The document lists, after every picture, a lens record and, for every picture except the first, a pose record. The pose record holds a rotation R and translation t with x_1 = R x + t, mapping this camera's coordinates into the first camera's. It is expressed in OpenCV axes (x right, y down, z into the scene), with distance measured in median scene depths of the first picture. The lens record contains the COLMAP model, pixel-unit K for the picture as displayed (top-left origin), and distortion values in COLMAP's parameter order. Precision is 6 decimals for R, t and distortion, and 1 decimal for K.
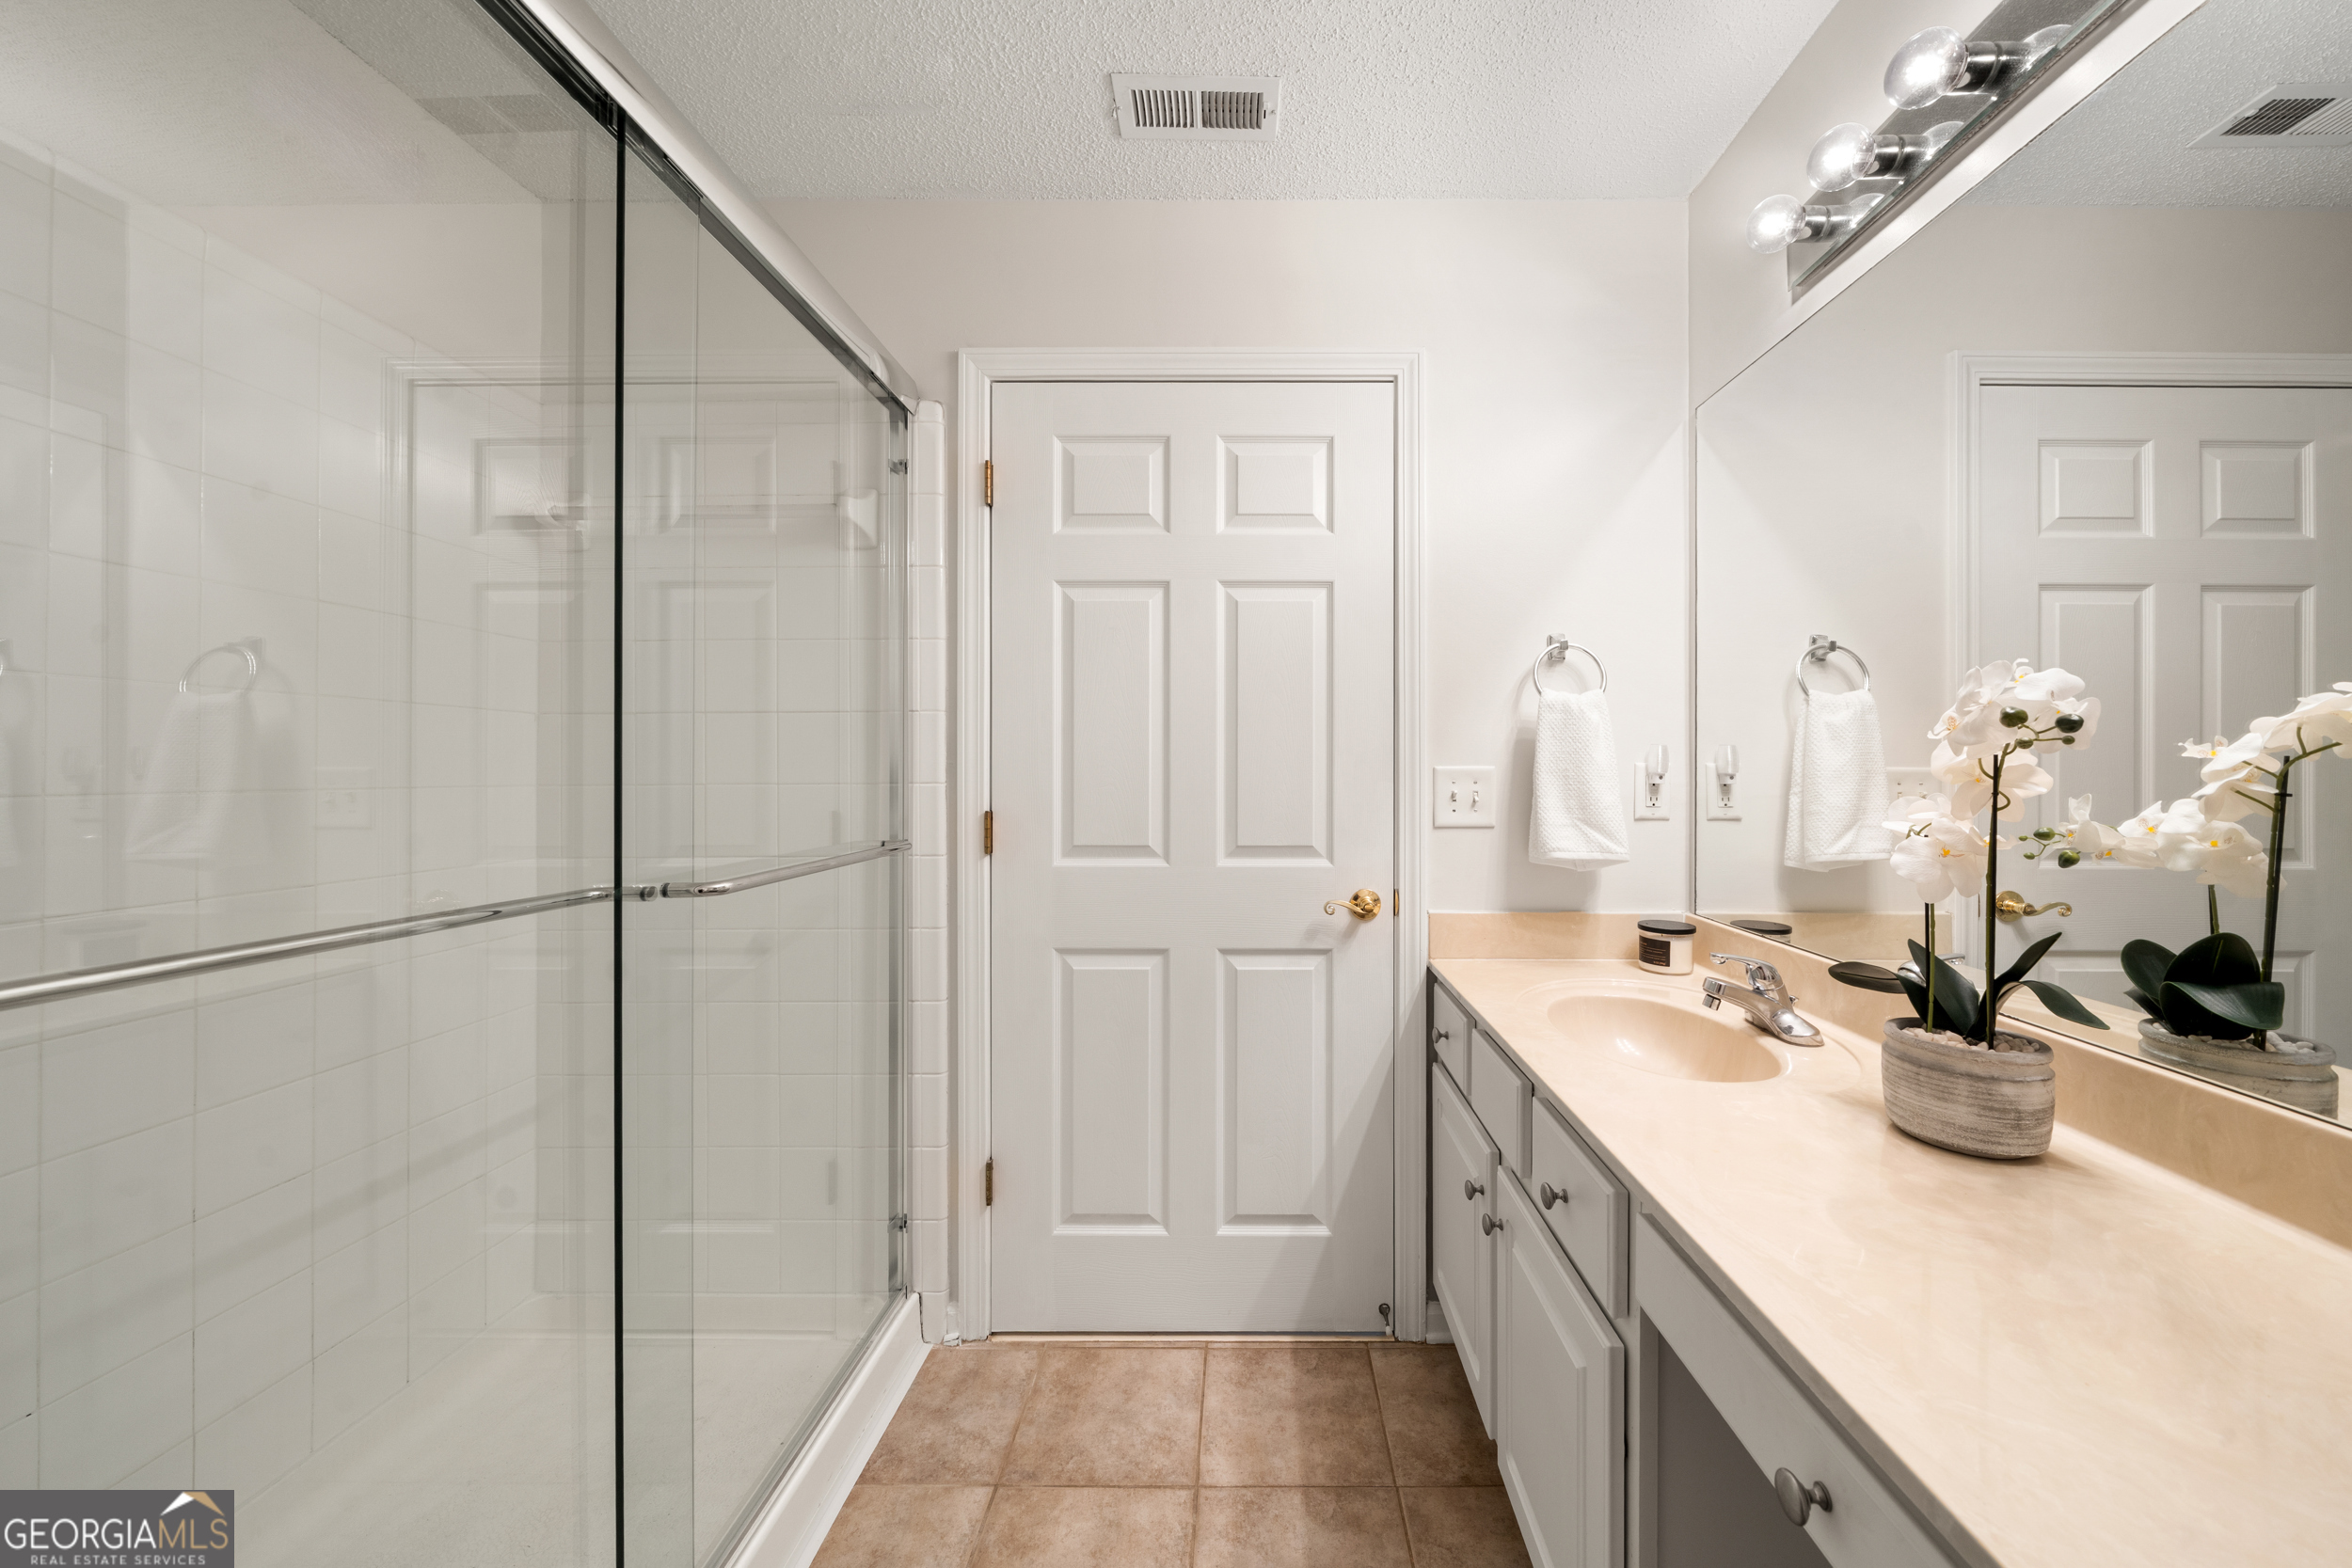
lens RADIAL K [[862.4, 0, 1177.7], [0, 862.4, 767.2], [0, 0, 1]] dist [-0.002353, -0.000269]
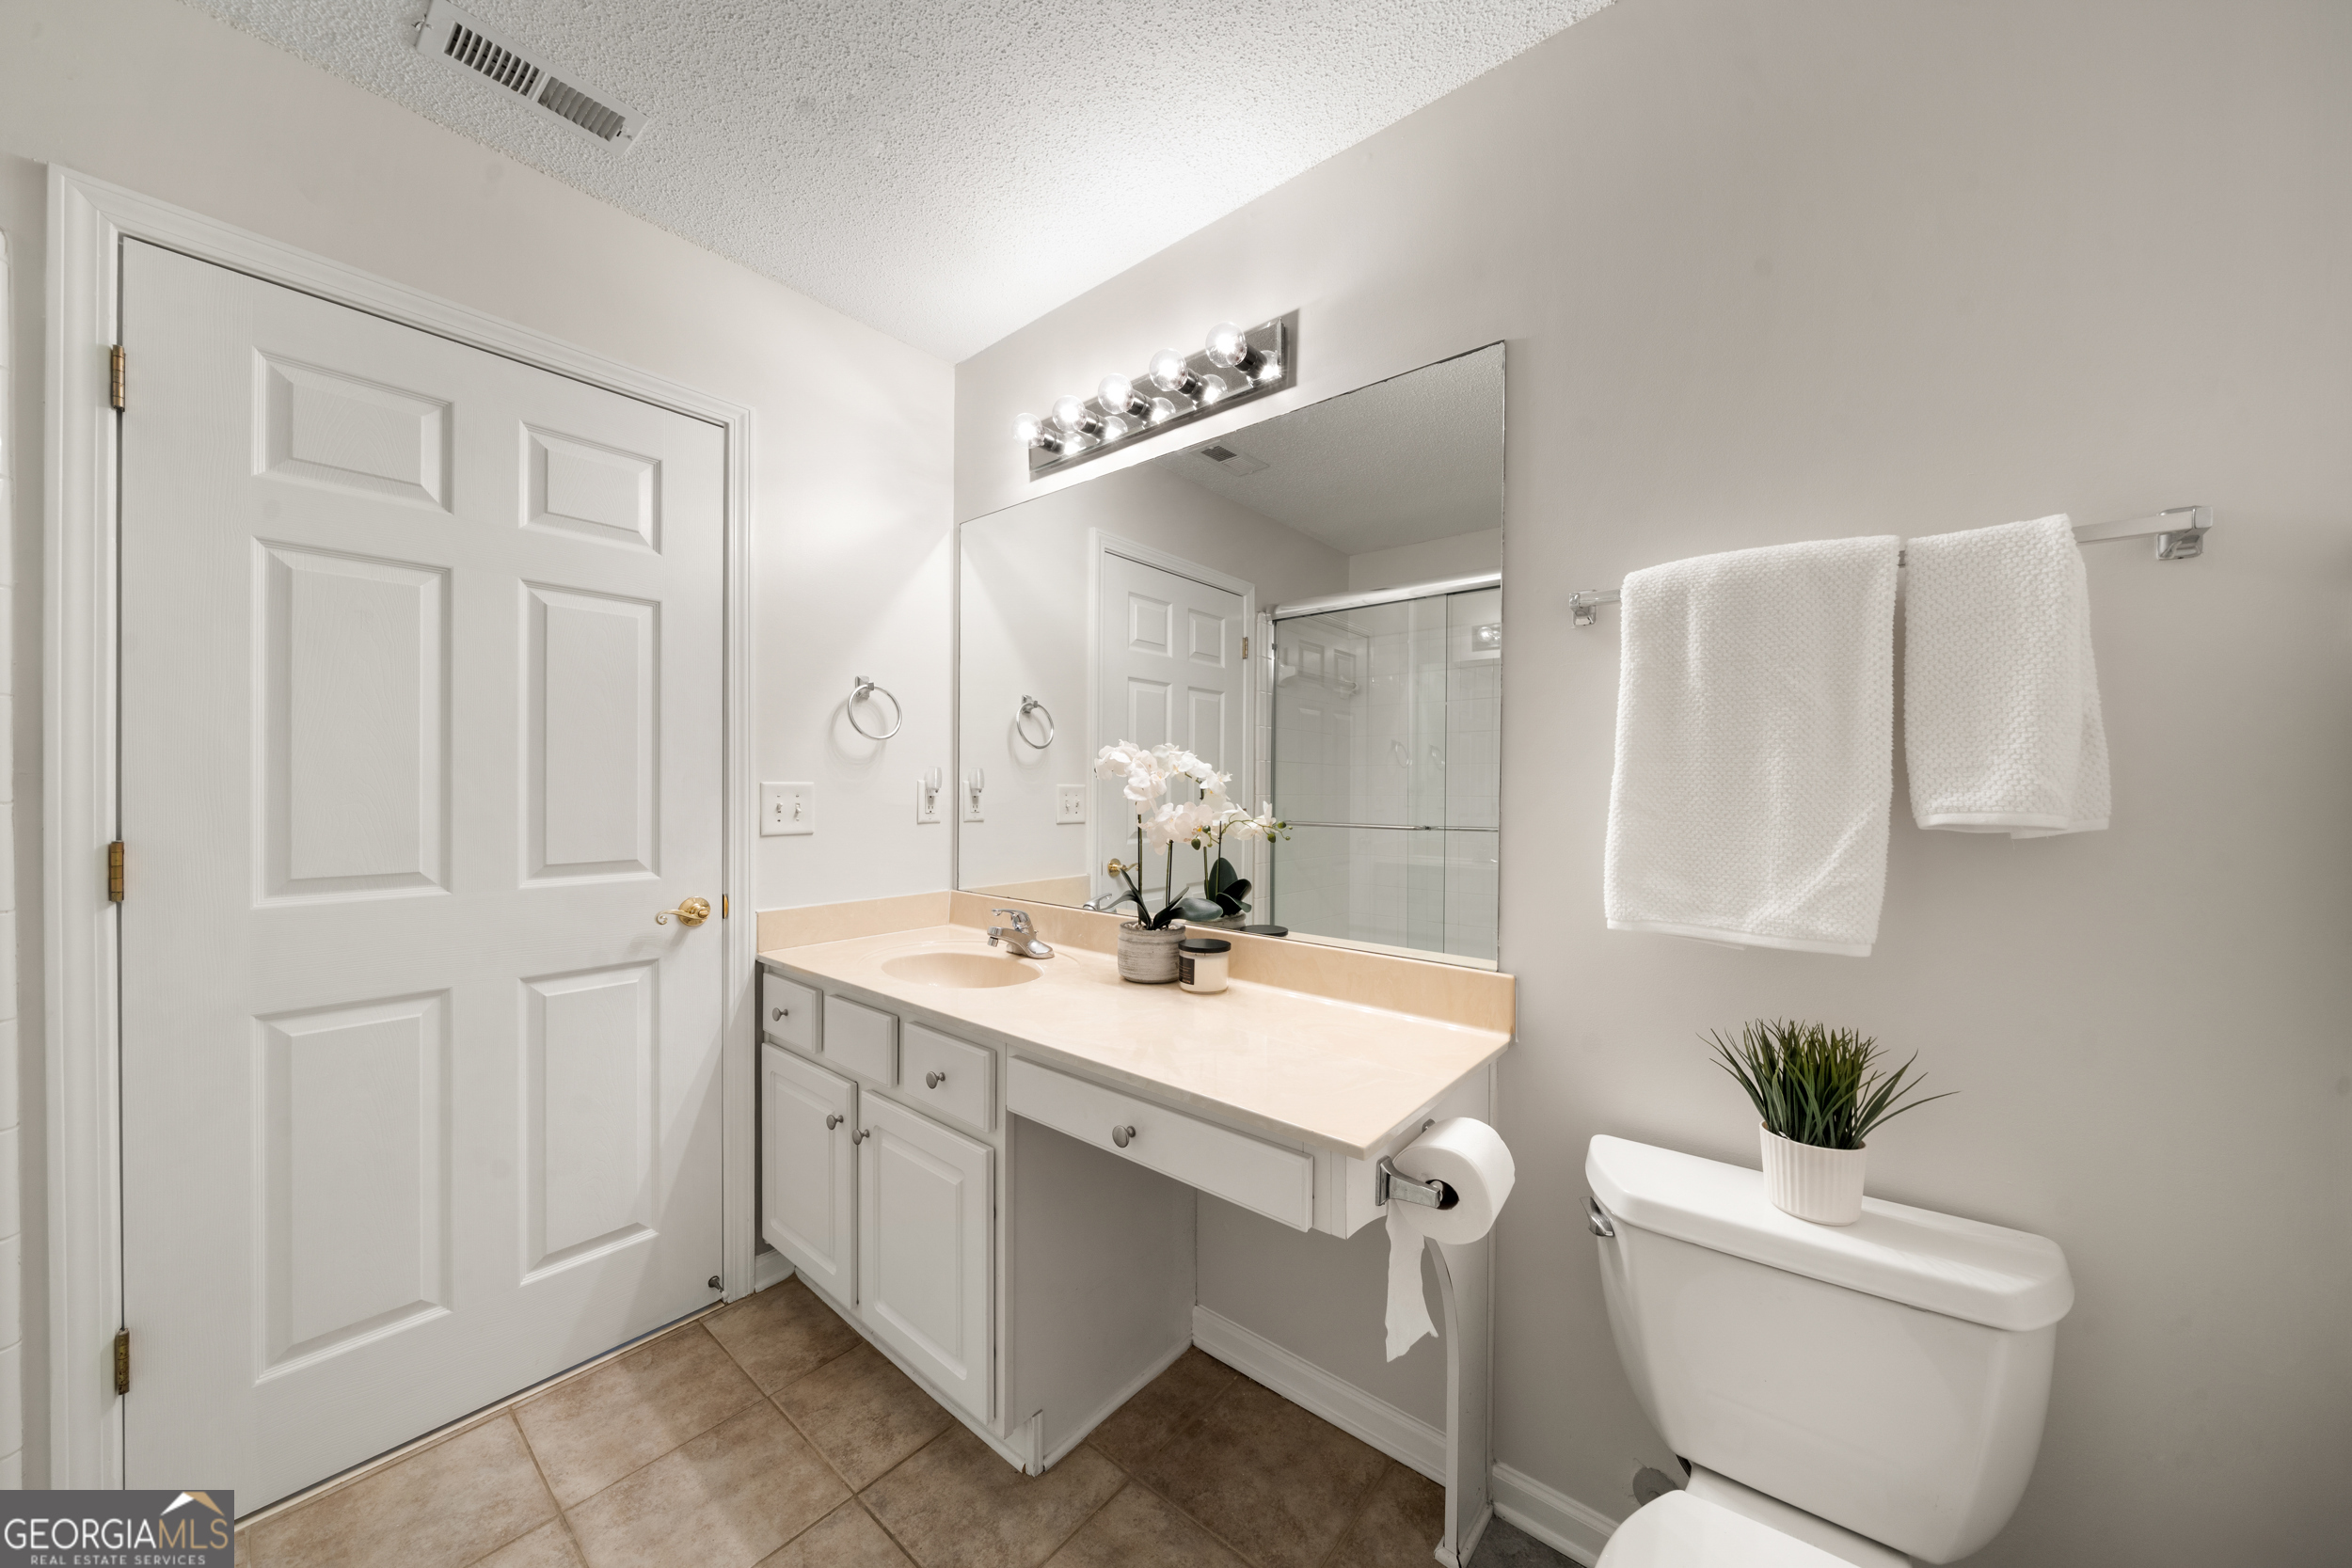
lens RADIAL K [[833.2, 0, 1145.5], [0, 833.2, 787.7], [0, 0, 1]] dist [-0.000632, -0.000144]
pose [[0.652330, 0.000514, 0.757935, -0.210454], [-0.006149, 0.999970, 0.004614, -0.001571], [-0.757910, -0.007671, 0.652314, -0.096298]]
